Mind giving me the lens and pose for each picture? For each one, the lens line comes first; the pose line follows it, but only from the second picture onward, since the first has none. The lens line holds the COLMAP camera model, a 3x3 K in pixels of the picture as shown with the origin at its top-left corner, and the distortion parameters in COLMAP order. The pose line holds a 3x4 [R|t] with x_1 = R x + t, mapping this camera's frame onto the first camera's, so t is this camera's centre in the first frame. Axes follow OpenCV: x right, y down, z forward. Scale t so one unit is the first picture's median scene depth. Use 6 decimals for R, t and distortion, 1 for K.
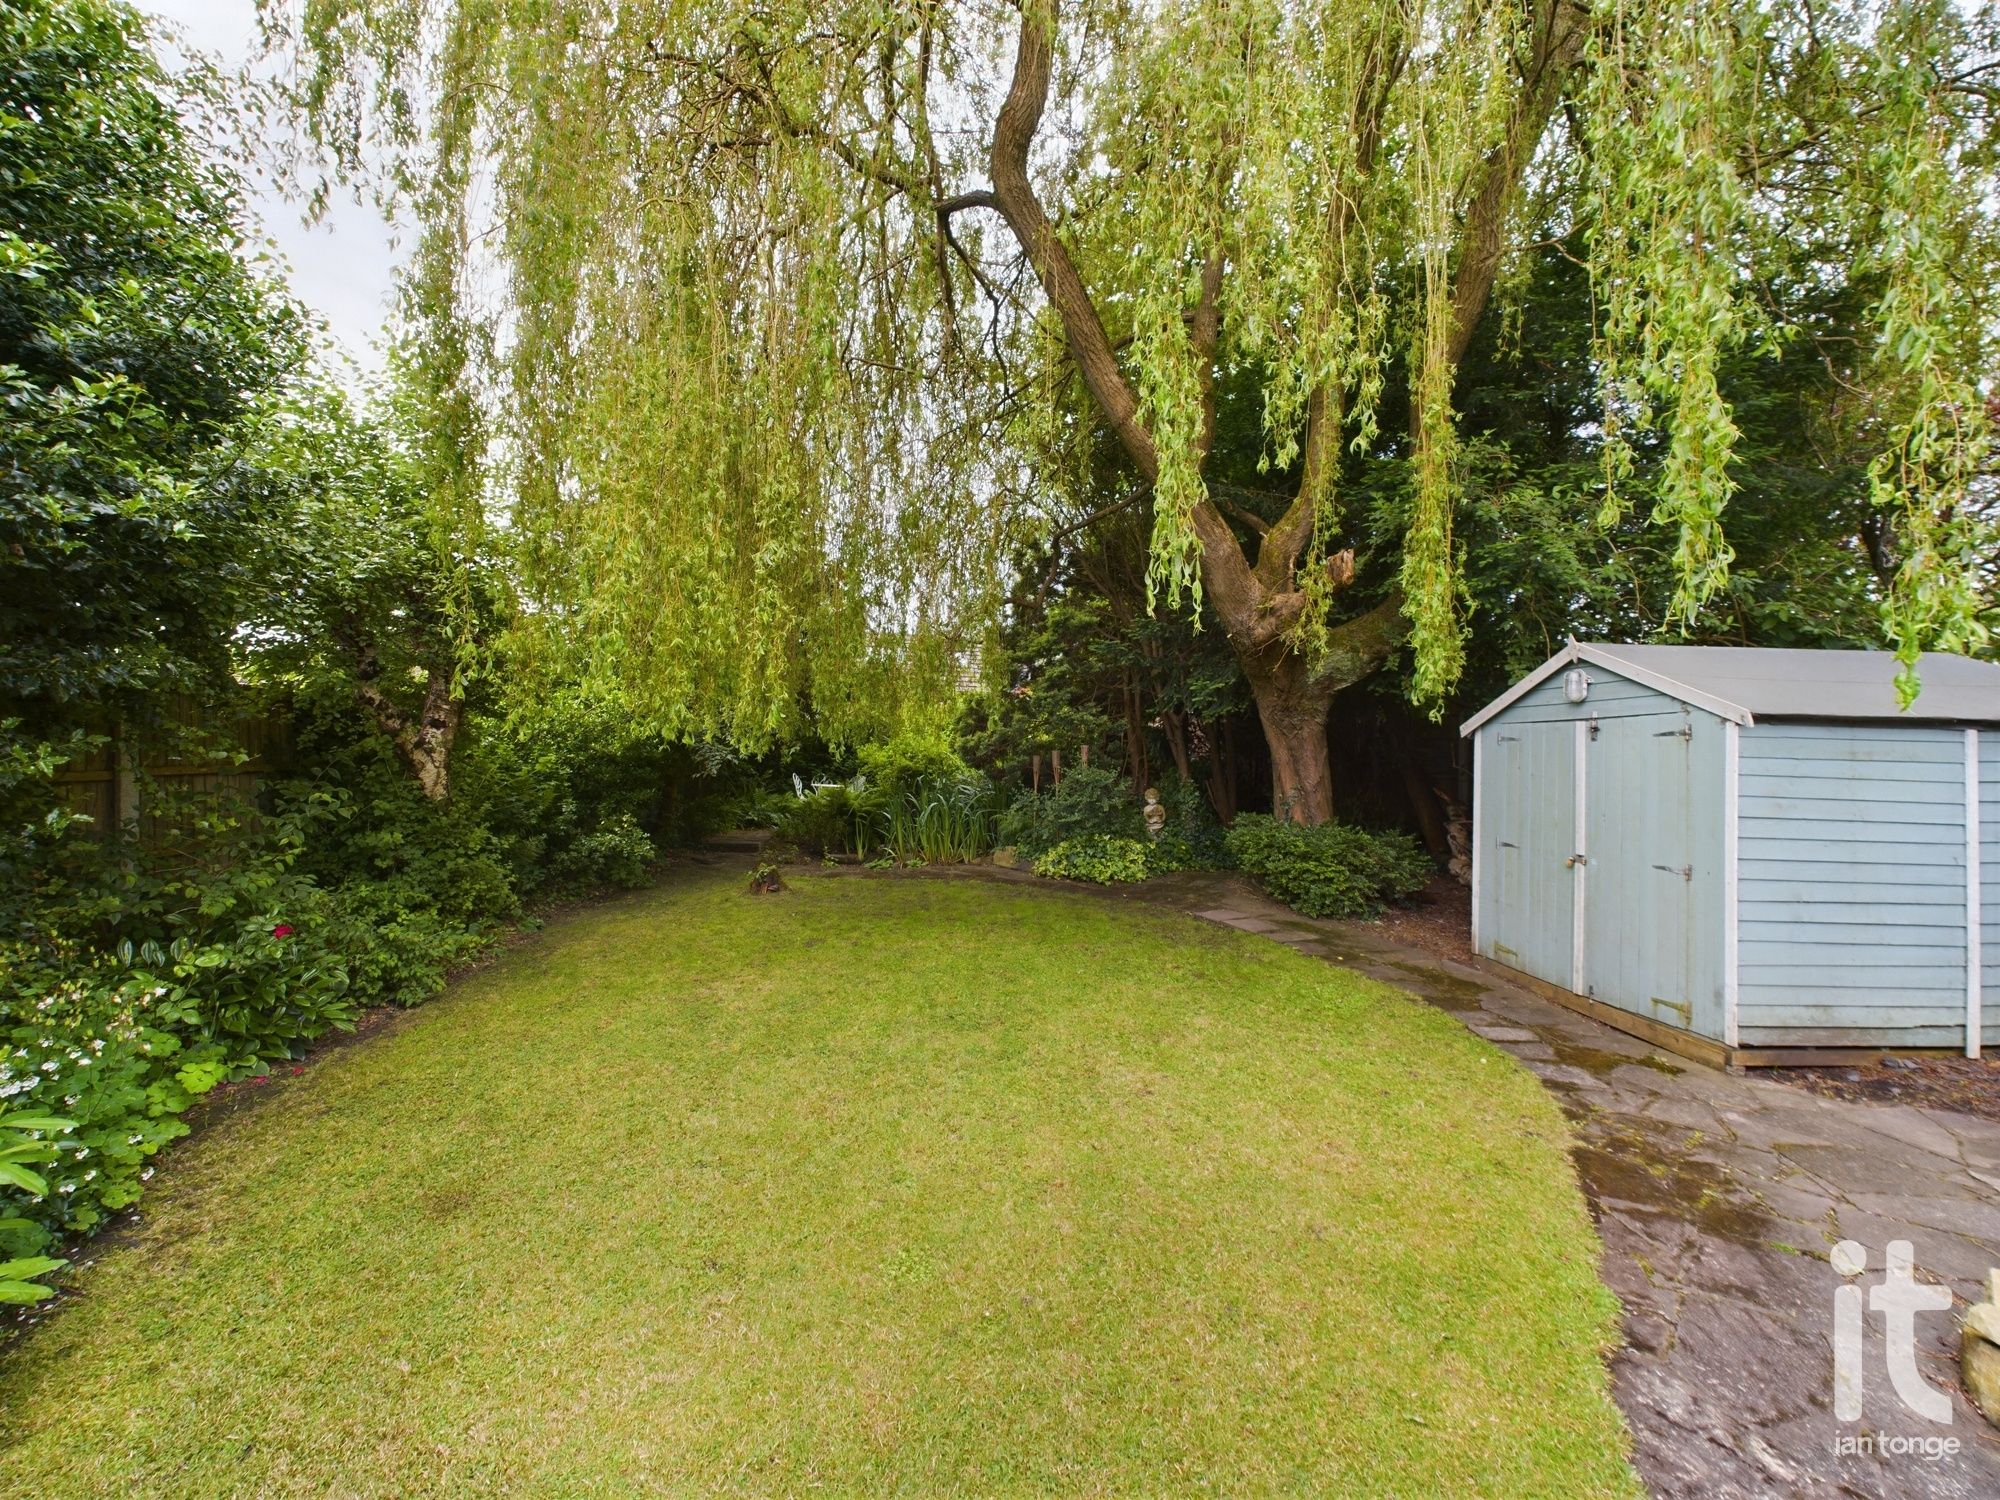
lens RADIAL K [[808.4, 0, 998.6], [0, 808.4, 761.5], [0, 0, 1]] dist [0.003168, -0.000273]
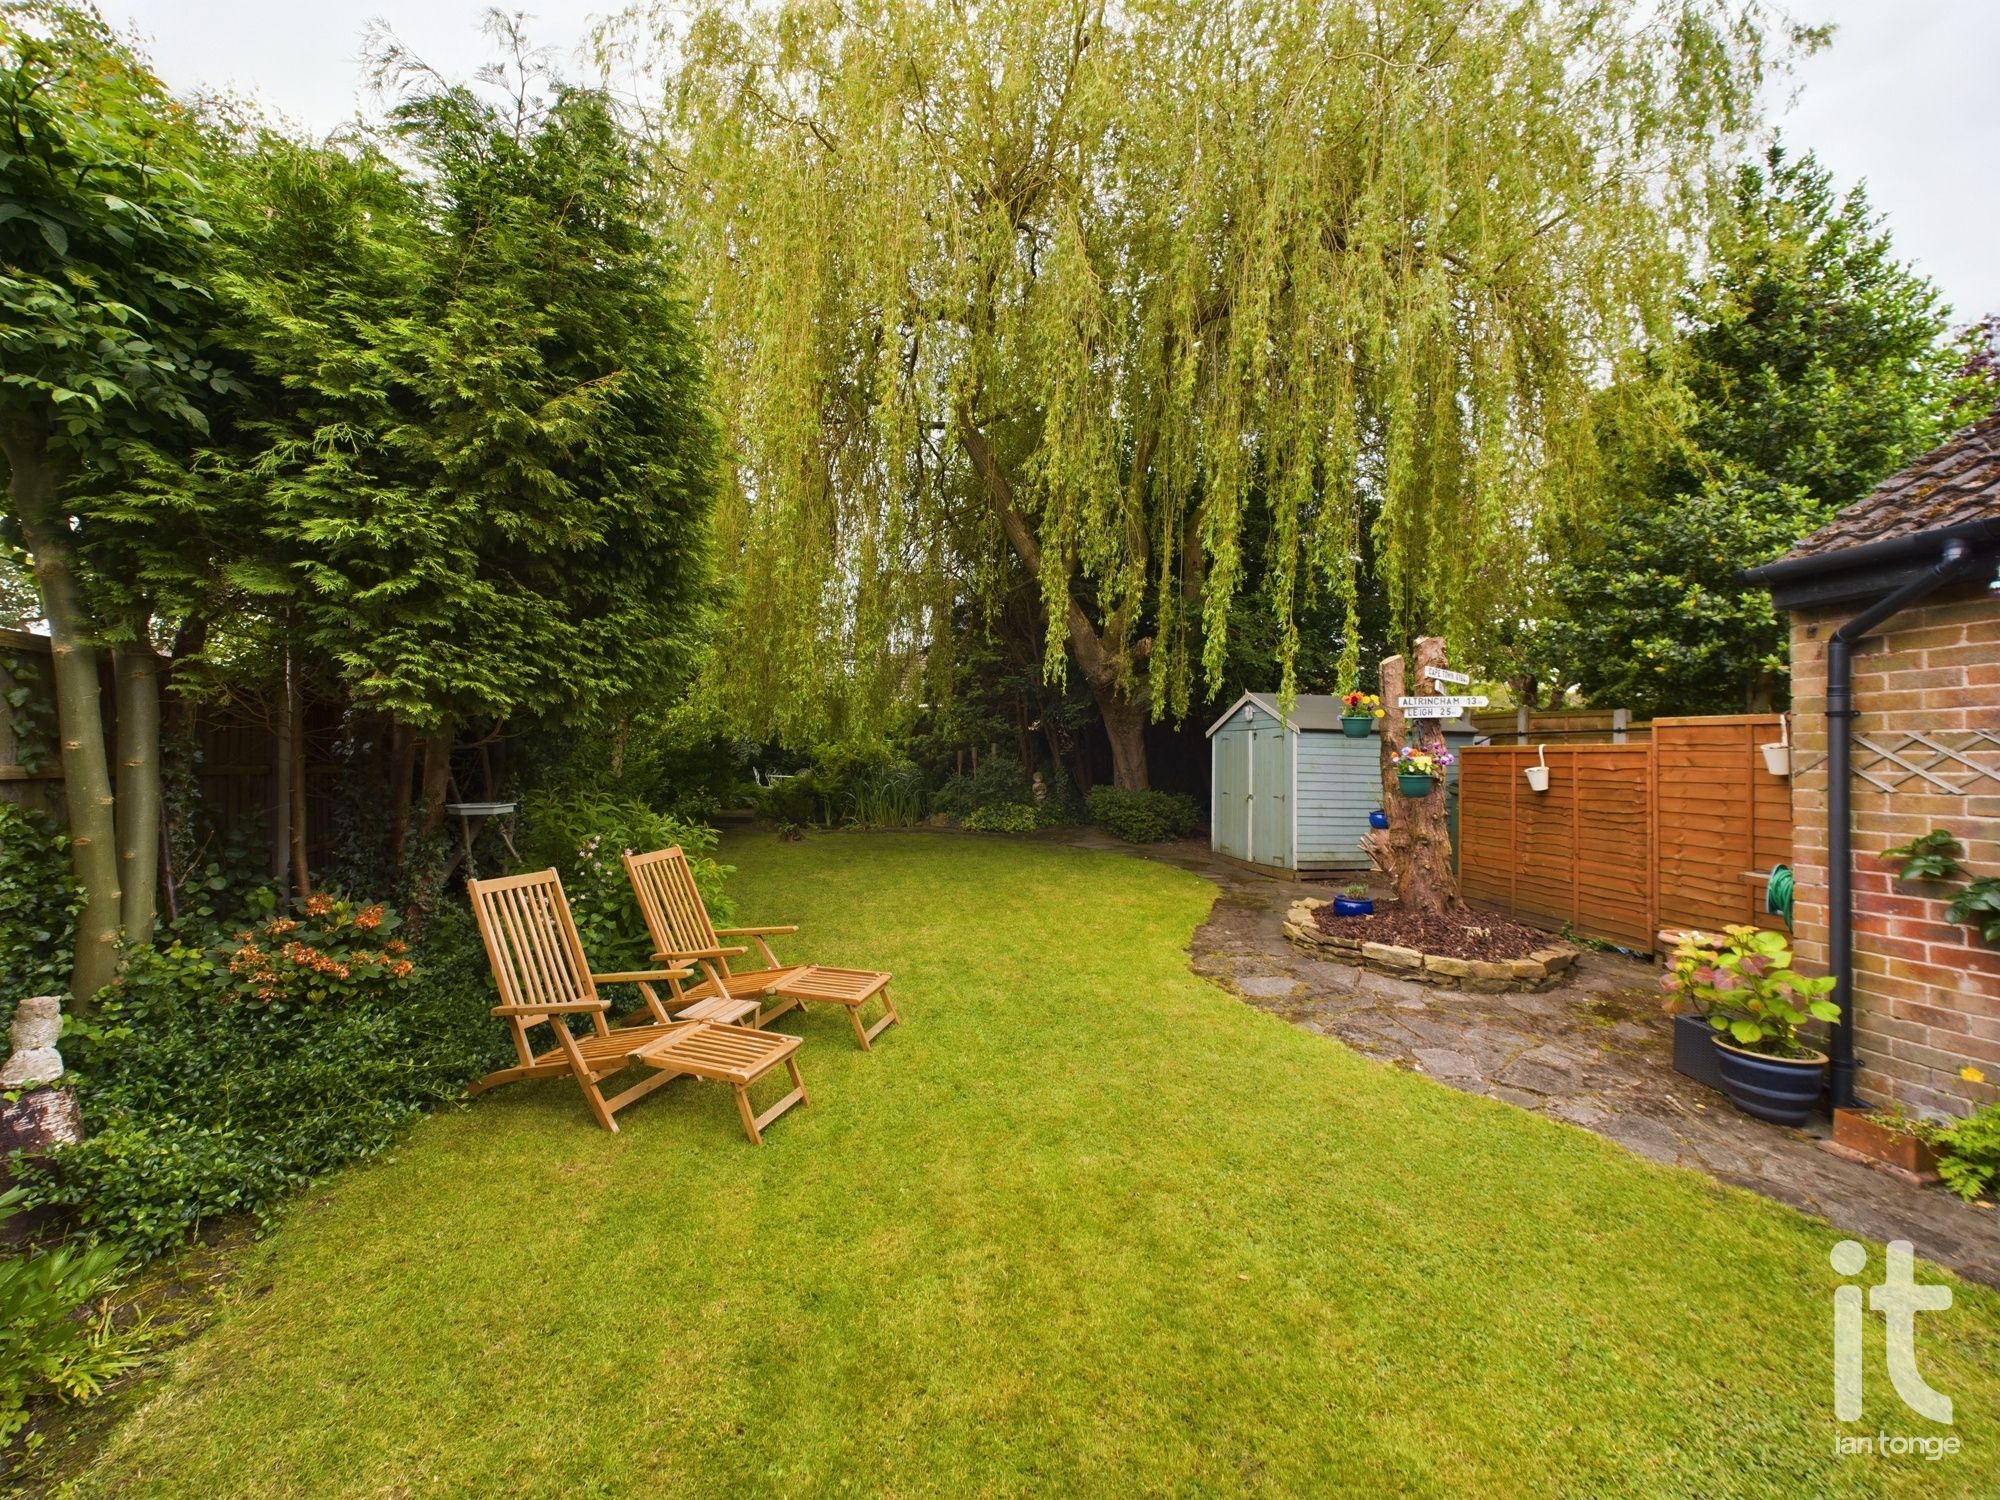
lens RADIAL K [[808.4, 0, 997.5], [0, 808.4, 744.0], [0, 0, 1]] dist [0.003168, -0.000273]
pose [[0.986314, -0.002789, 0.164854, -0.142669], [0.006331, 0.999760, -0.020967, 0.013064], [-0.164756, 0.021724, 0.986095, -0.509768]]
